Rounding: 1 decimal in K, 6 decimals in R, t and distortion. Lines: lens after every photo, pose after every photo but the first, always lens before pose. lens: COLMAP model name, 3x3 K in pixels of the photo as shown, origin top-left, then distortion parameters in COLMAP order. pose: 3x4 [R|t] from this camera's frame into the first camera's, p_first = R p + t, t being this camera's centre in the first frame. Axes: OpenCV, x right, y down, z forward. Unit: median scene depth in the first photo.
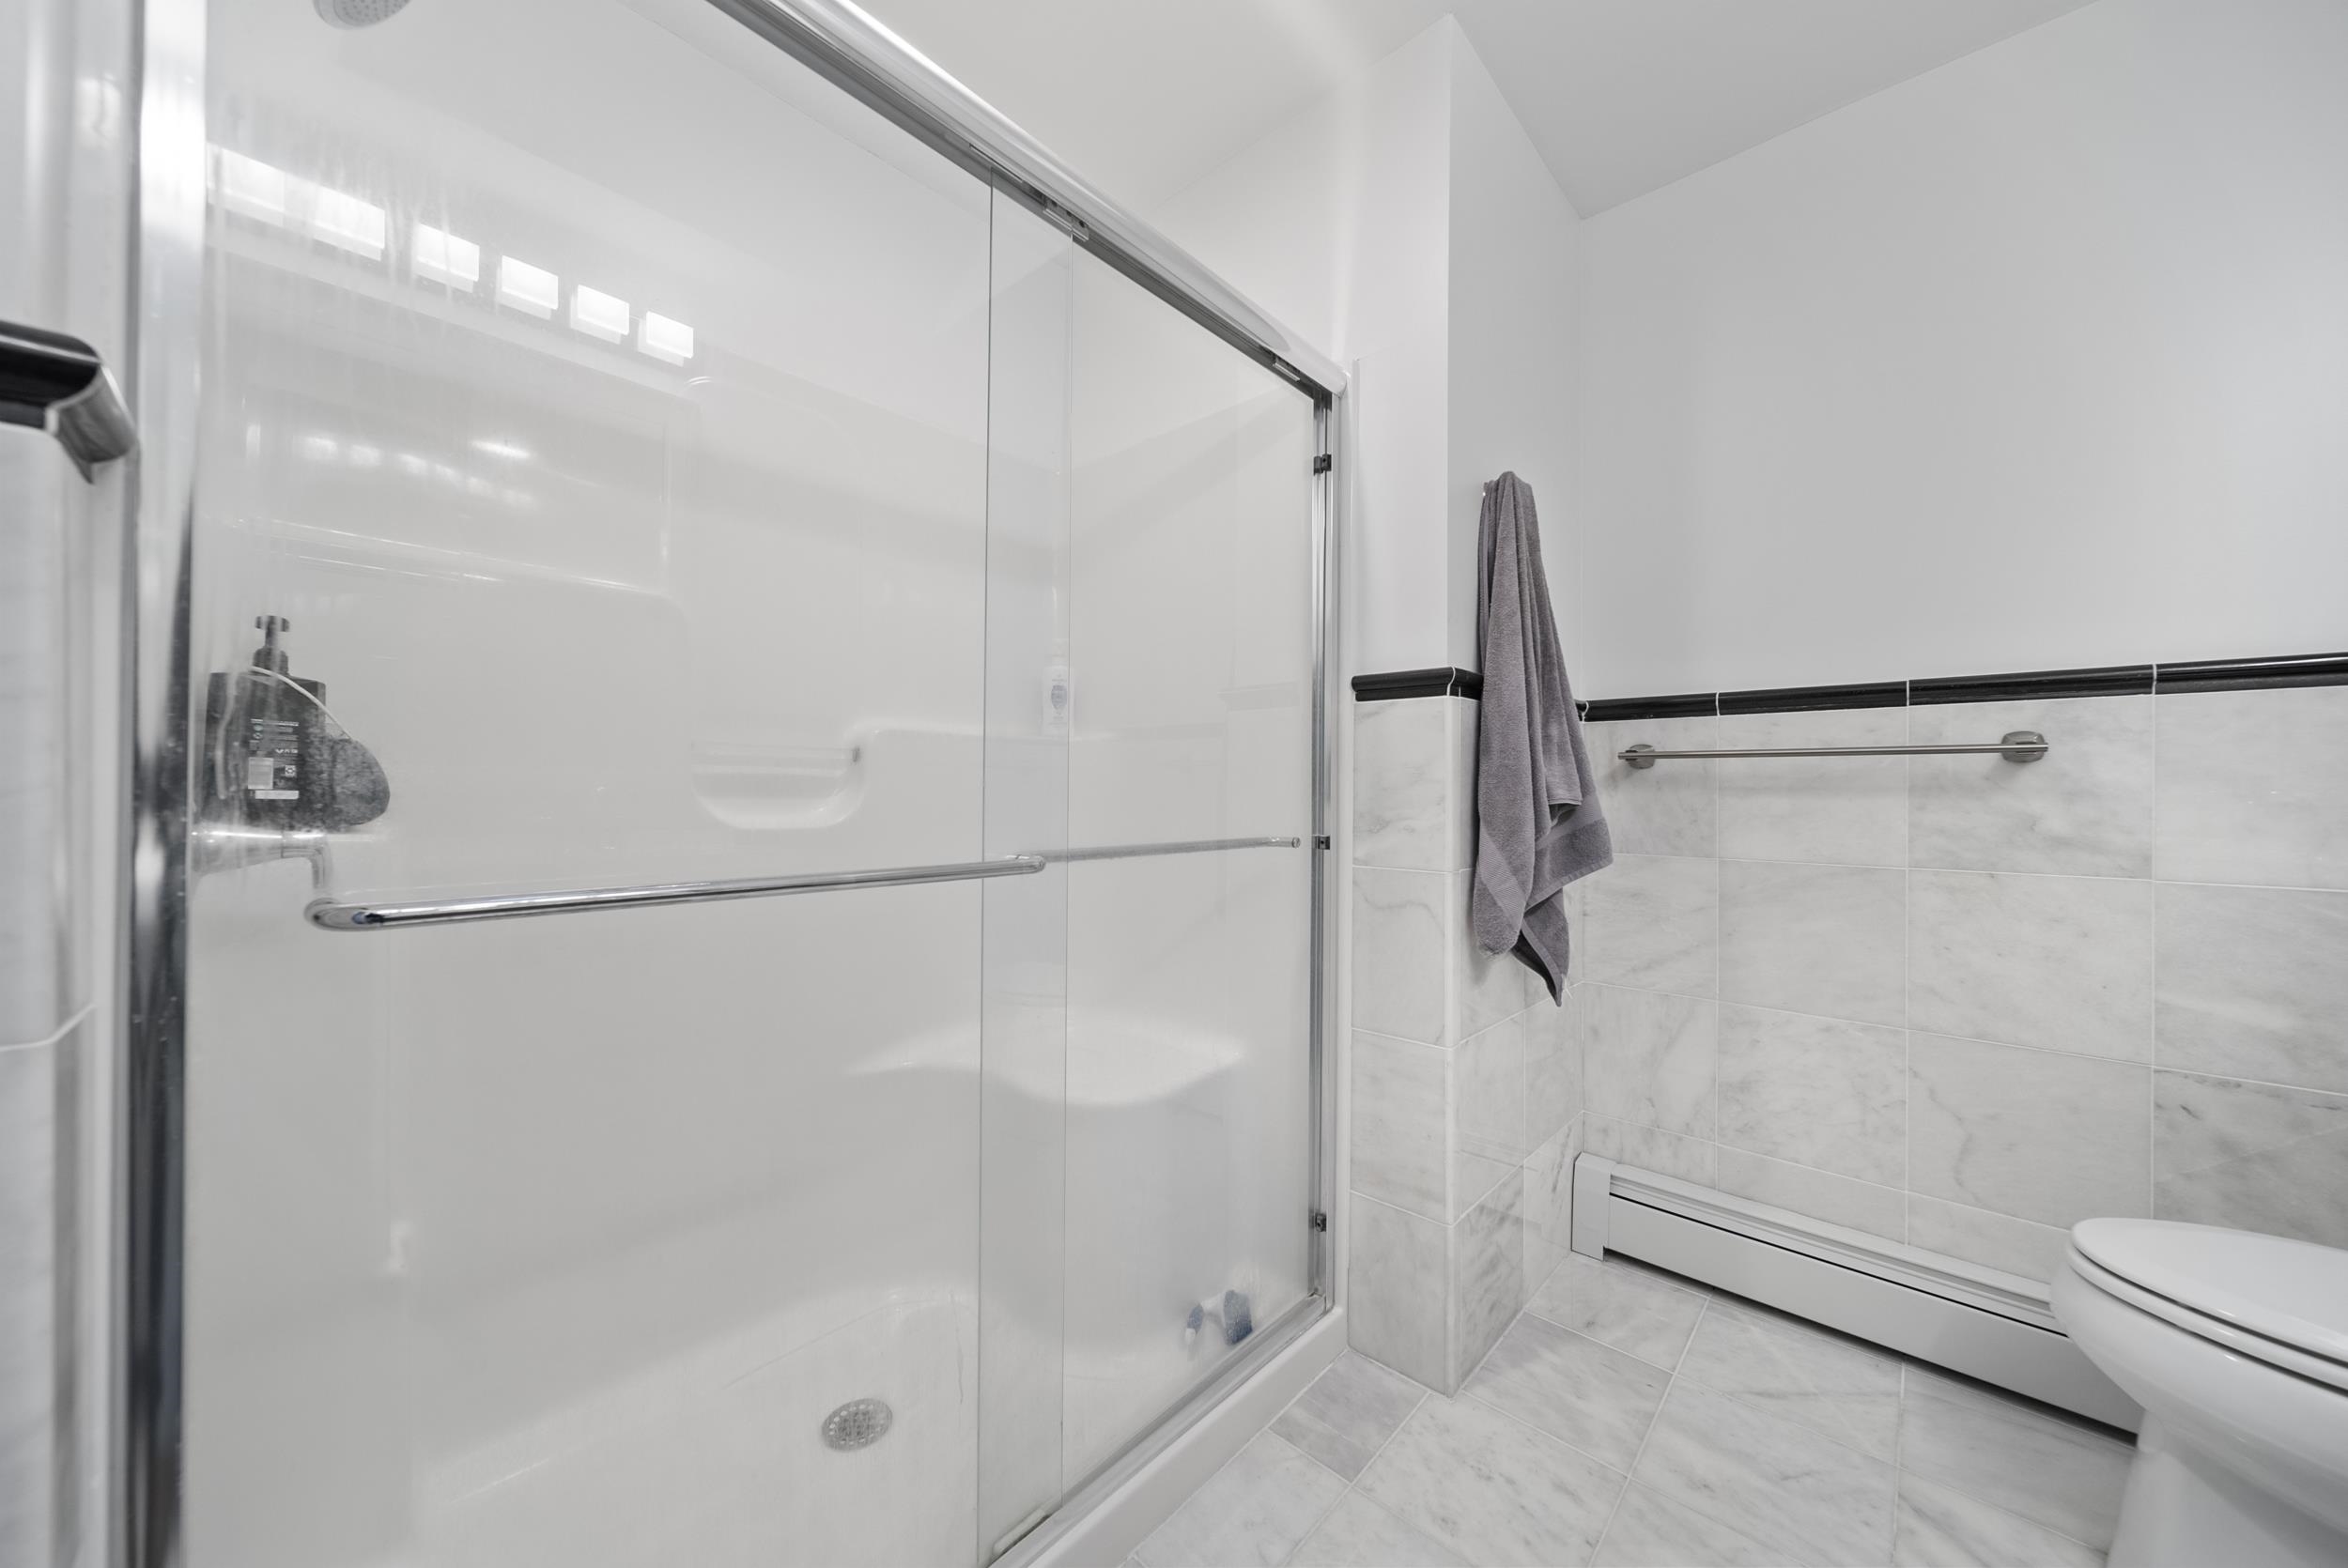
lens RADIAL K [[826.2, 0, 1172.5], [0, 826.2, 784.9], [0, 0, 1]] dist [-0.001534, -0.000708]
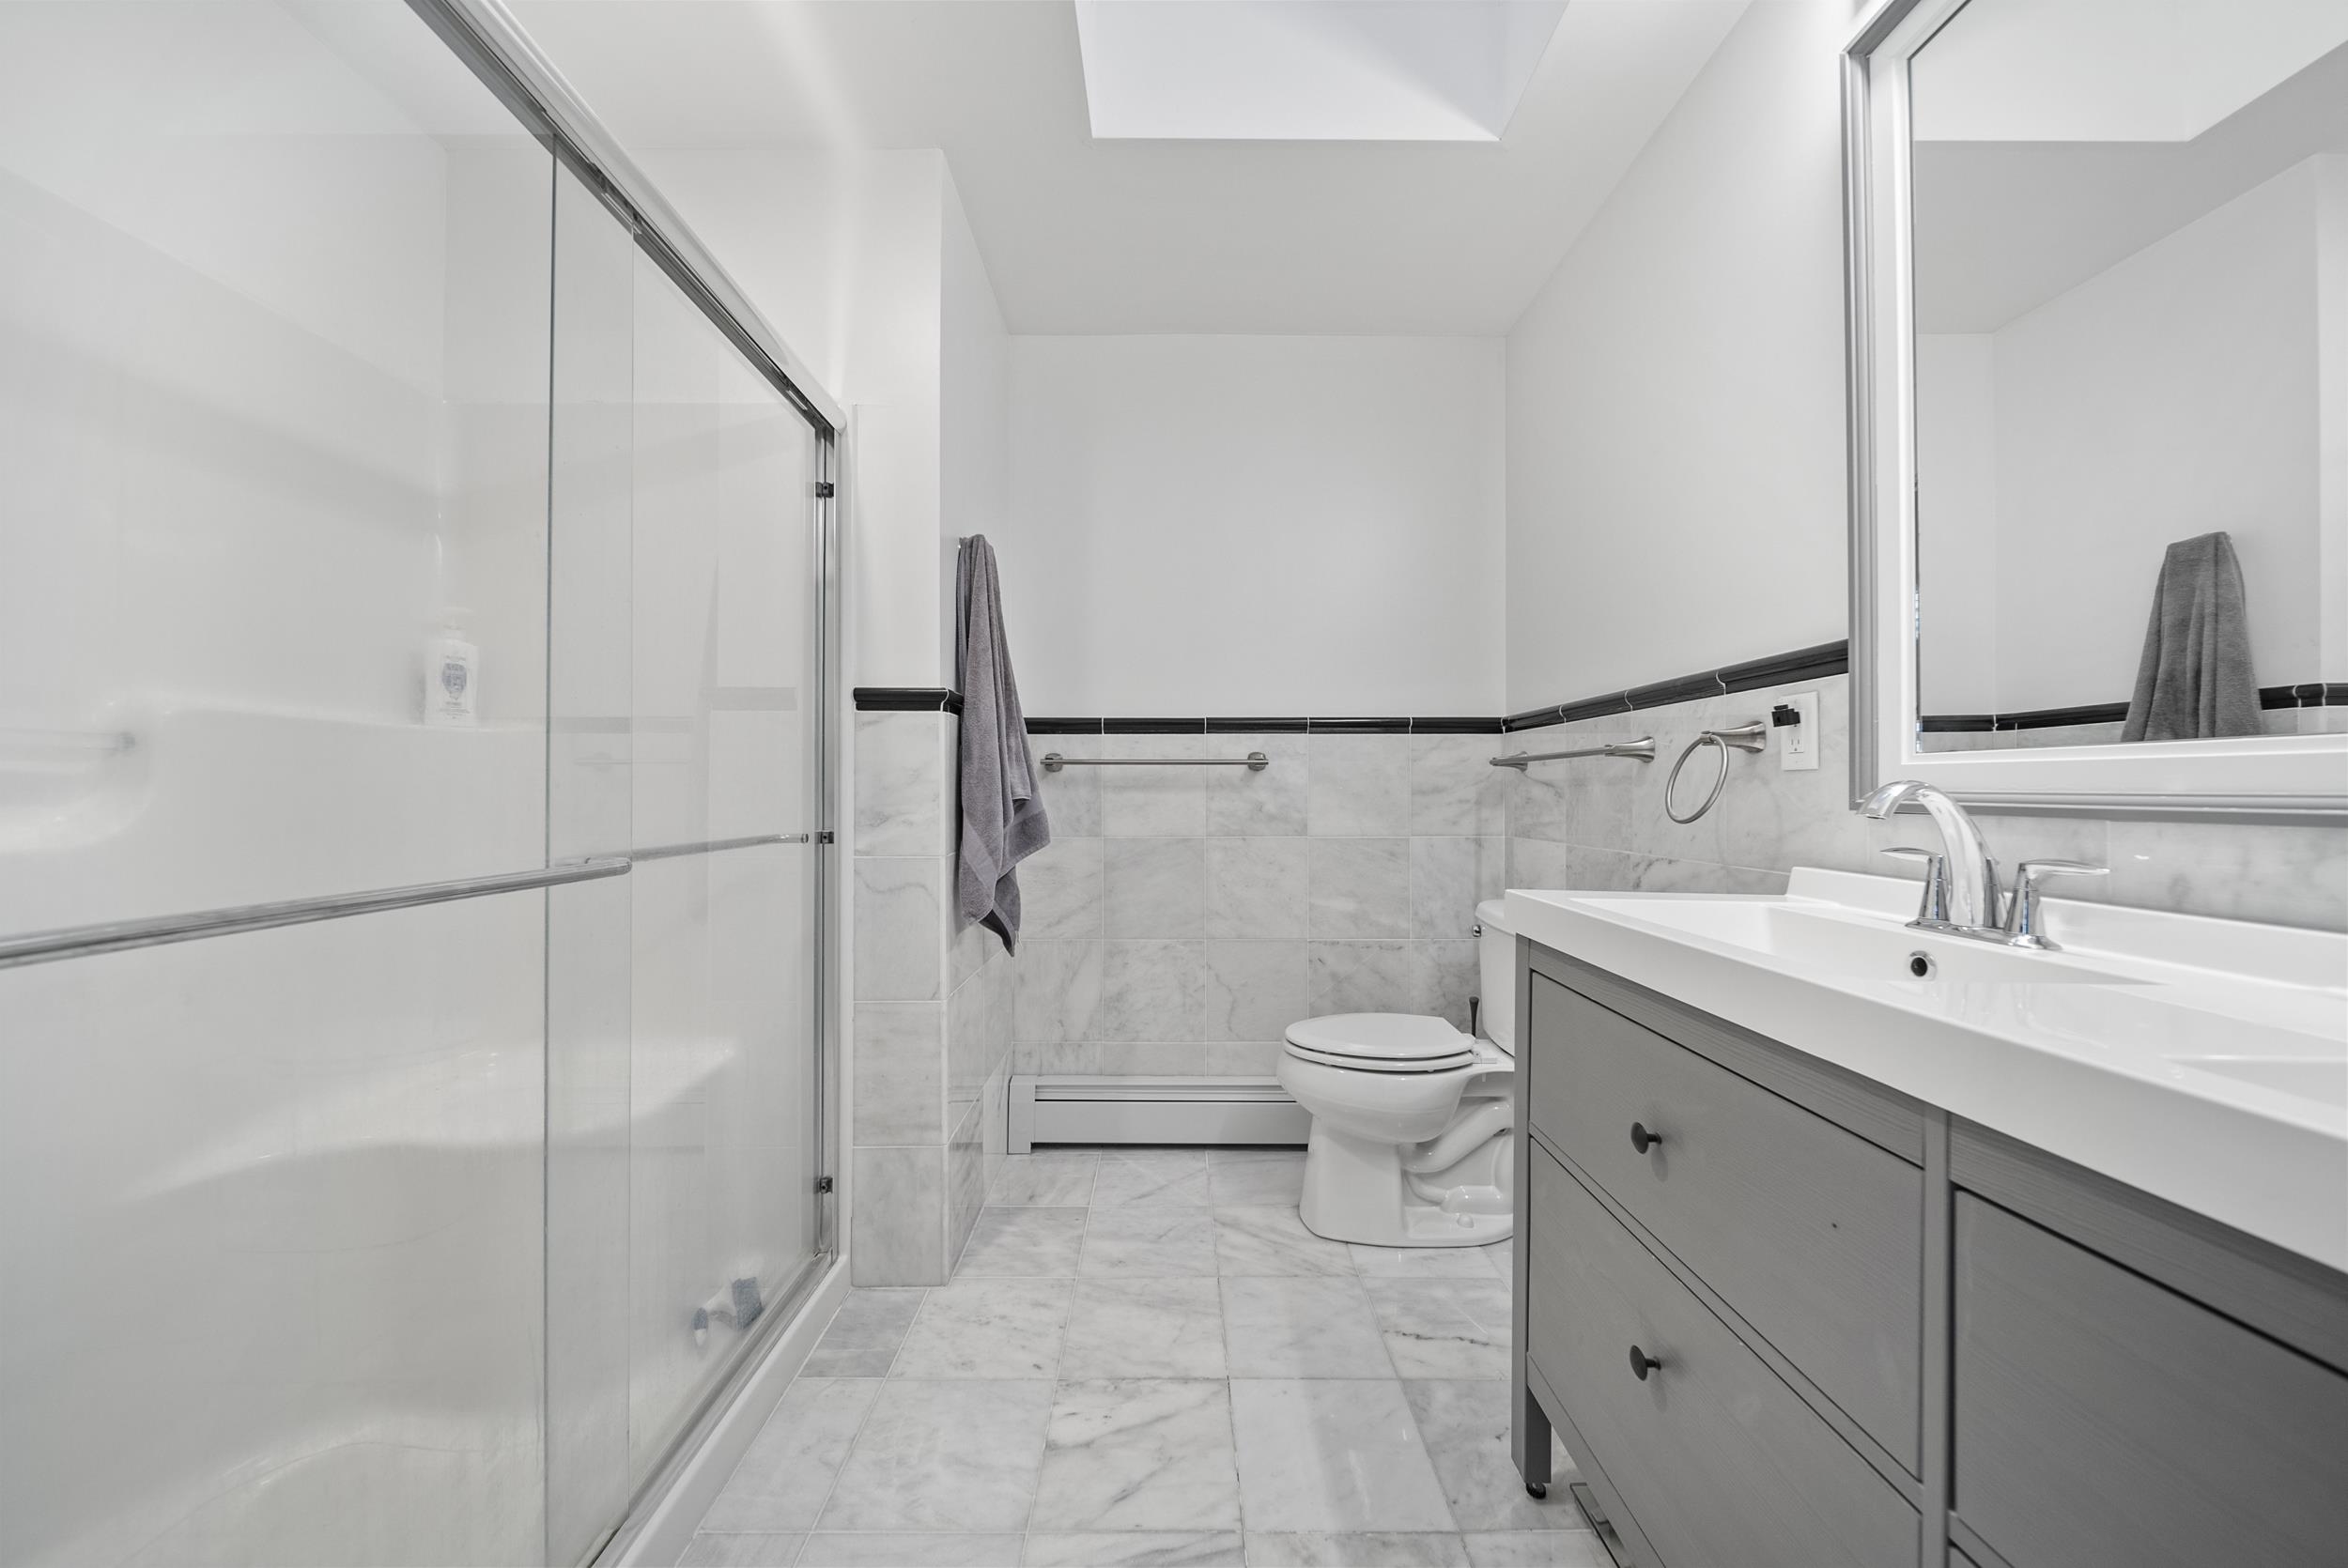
lens RADIAL K [[826.2, 0, 1169.4], [0, 826.2, 785.3], [0, 0, 1]] dist [-0.001534, -0.000708]
pose [[0.737073, -0.002454, 0.675809, -0.229961], [0.000934, 0.999996, 0.002612, -0.001779], [-0.675813, -0.001294, 0.737072, -0.117148]]
